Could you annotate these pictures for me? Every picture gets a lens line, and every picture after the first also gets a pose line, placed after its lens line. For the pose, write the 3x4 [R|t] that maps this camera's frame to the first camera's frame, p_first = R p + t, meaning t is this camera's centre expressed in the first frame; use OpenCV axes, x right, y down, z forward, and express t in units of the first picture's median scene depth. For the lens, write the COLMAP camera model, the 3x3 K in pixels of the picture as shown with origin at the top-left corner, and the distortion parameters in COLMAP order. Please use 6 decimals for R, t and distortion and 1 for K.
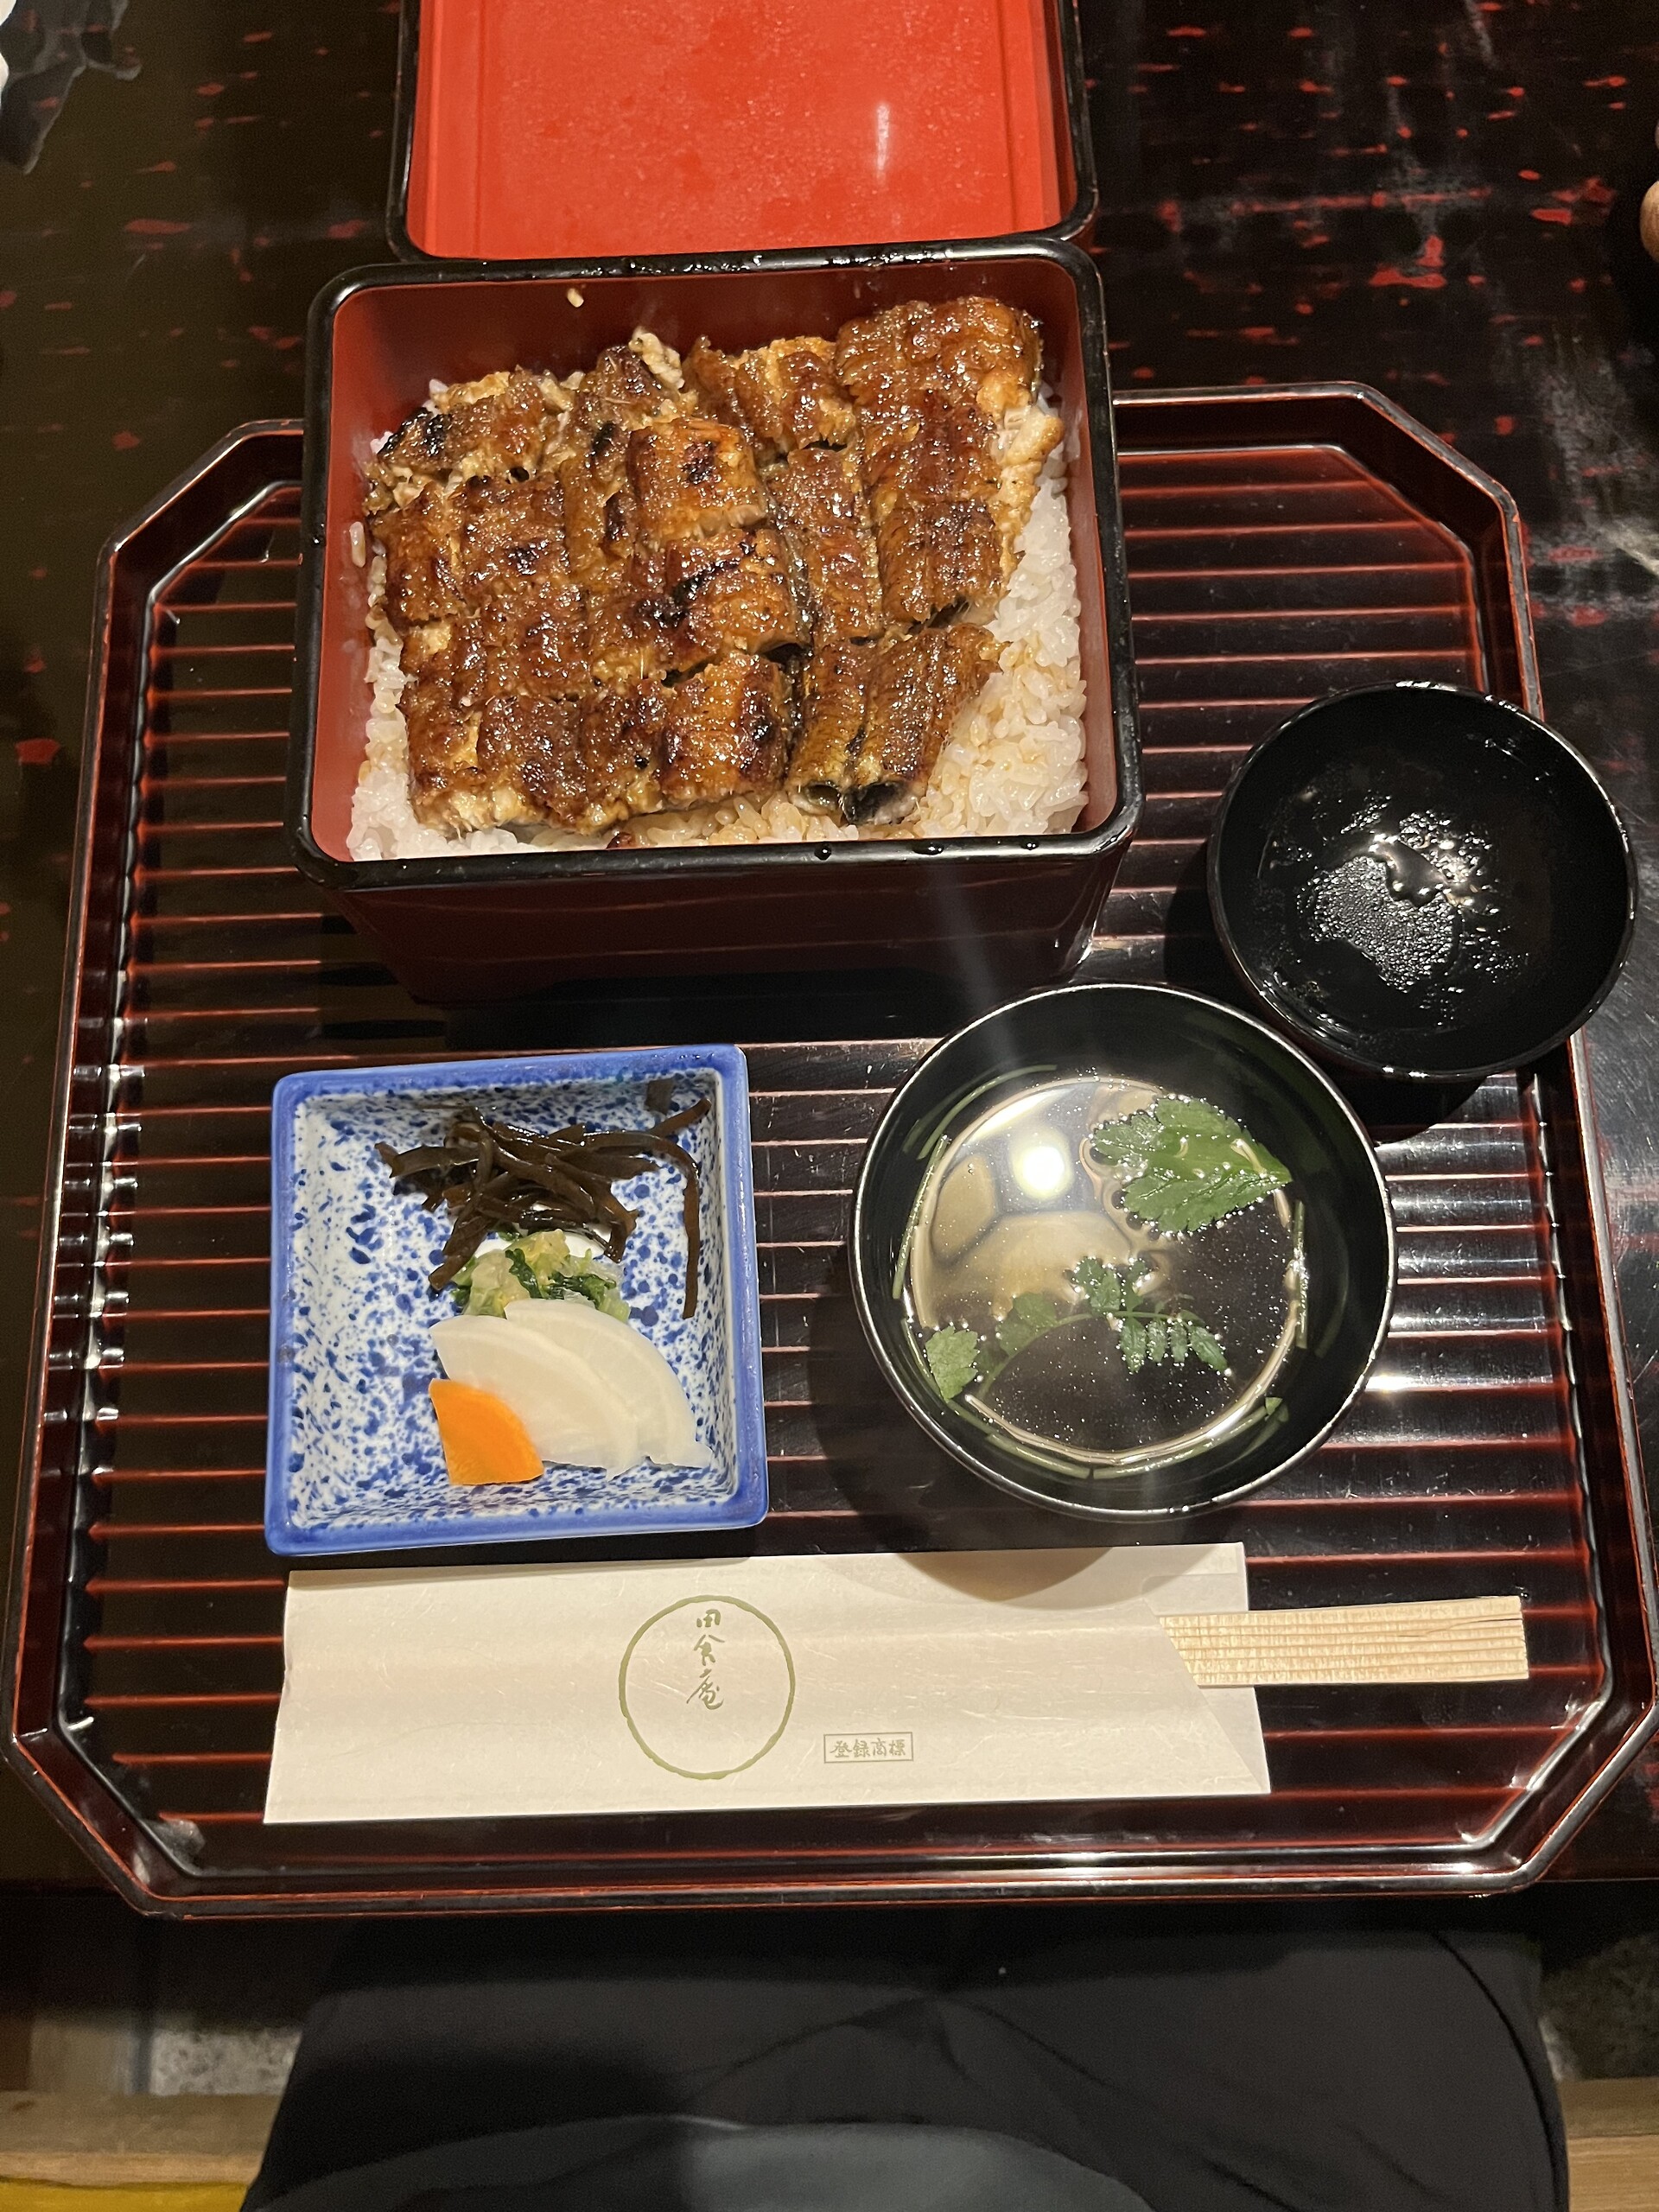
lens RADIAL K [[1685.0, 0, 828.8], [0, 1685.0, 1132.5], [0, 0, 1]] dist [0.057105, -0.118540]
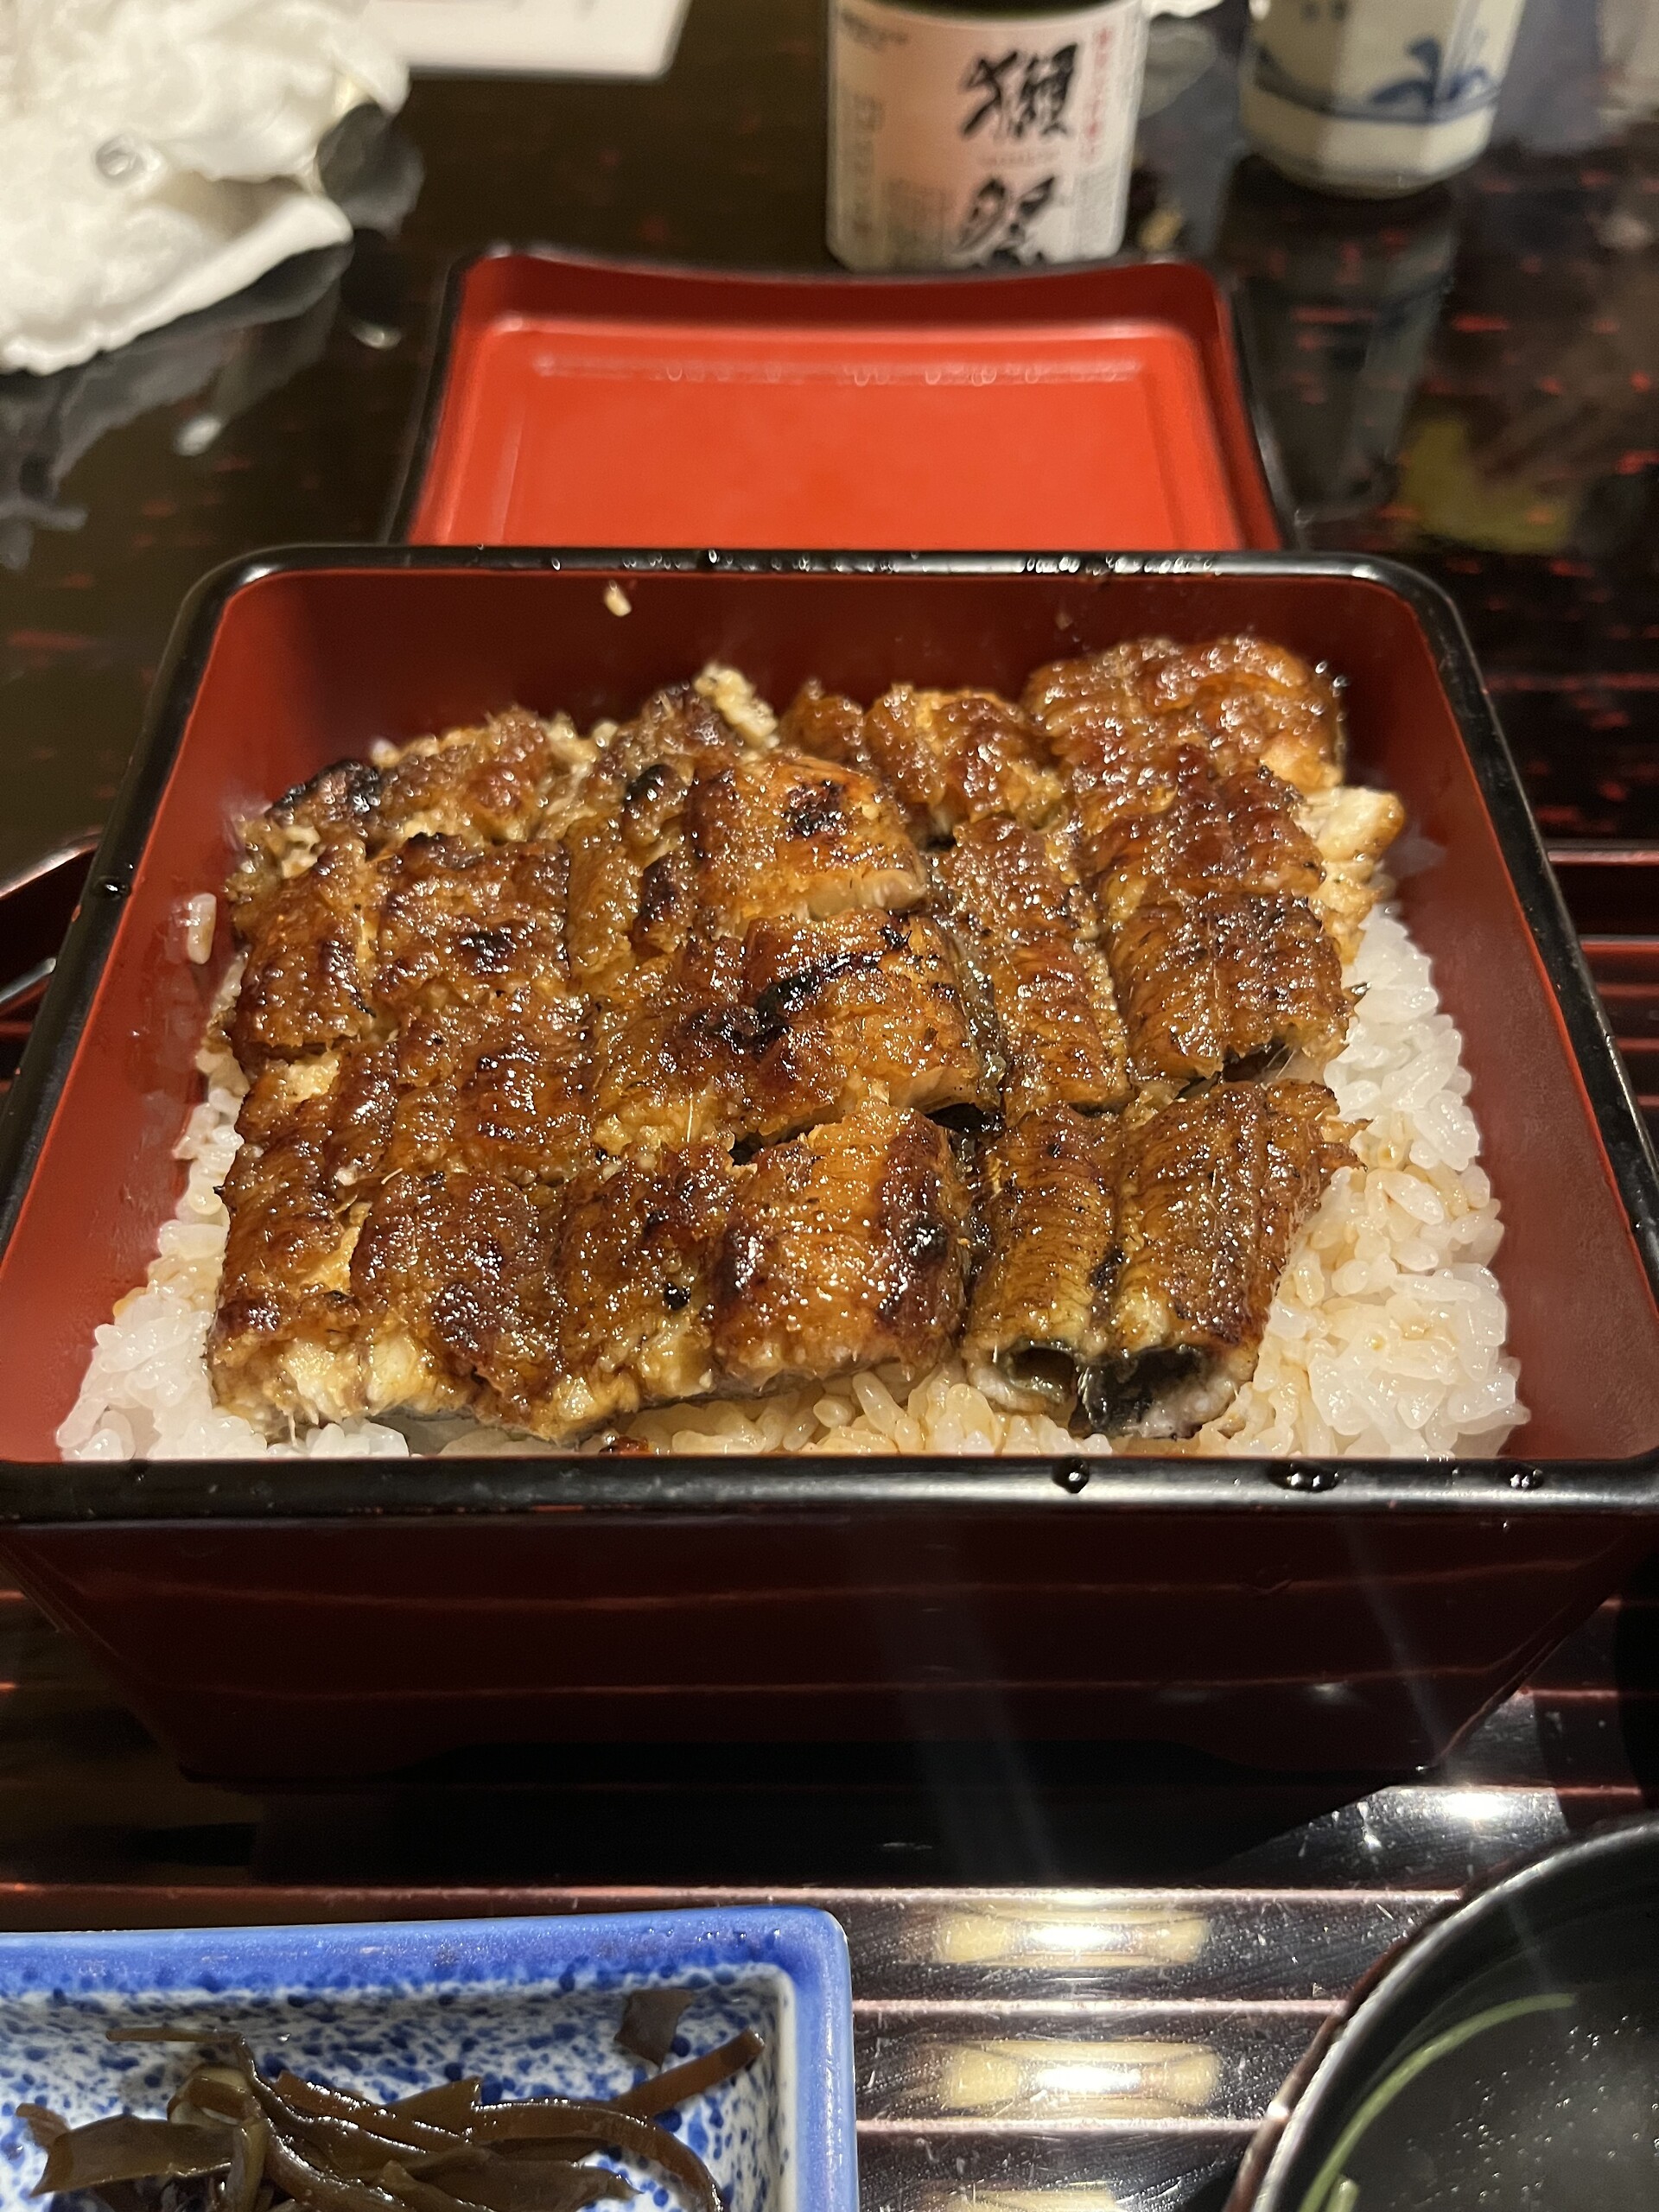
lens RADIAL K [[1685.0, 0, 828.8], [0, 1685.0, 1132.5], [0, 0, 1]] dist [0.057105, -0.118540]
pose [[0.998958, 0.042362, 0.017008, -0.074417], [-0.031640, 0.911111, -0.410946, -0.057570], [-0.032905, 0.409979, 0.911501, 0.510807]]
